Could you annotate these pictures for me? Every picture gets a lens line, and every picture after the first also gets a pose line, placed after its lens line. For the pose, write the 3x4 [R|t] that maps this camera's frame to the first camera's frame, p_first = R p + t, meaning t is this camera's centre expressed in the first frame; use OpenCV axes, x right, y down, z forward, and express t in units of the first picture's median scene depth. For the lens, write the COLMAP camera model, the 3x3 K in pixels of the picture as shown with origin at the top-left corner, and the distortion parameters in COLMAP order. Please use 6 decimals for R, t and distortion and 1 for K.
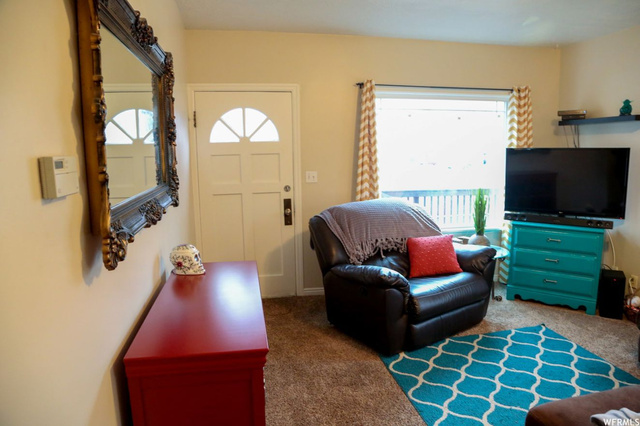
lens RADIAL K [[431.6, 0, 319.7], [0, 431.6, 210.4], [0, 0, 1]] dist [-0.129109, 0.067683]
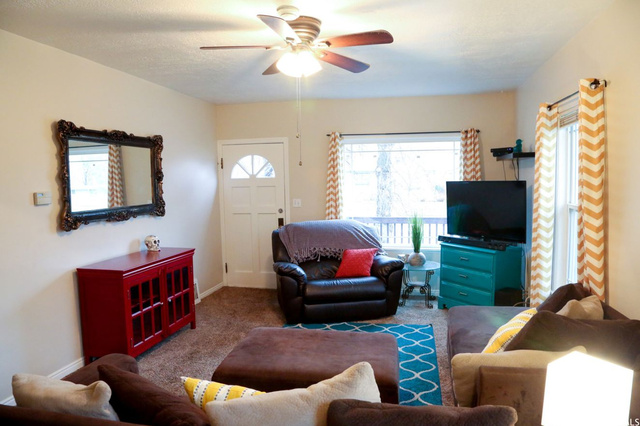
lens RADIAL K [[431.6, 0, 319.7], [0, 431.6, 210.4], [0, 0, 1]] dist [-0.129109, 0.067683]
pose [[0.924165, 0.023893, -0.381245, 0.612868], [-0.047619, 0.997463, -0.052919, 0.017250], [0.379013, 0.067061, 0.922958, -0.267170]]
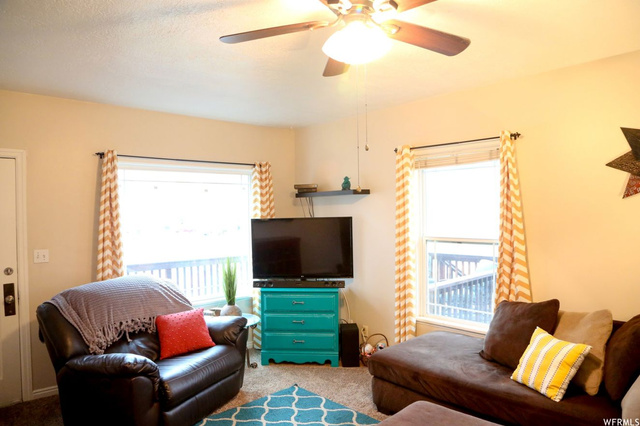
lens RADIAL K [[431.6, 0, 319.7], [0, 431.6, 210.4], [0, 0, 1]] dist [-0.129109, 0.067683]
pose [[0.850422, -0.001395, 0.526100, 0.022548], [0.082686, 0.987923, -0.131039, -0.014317], [-0.519564, 0.154939, 0.840266, -0.001428]]
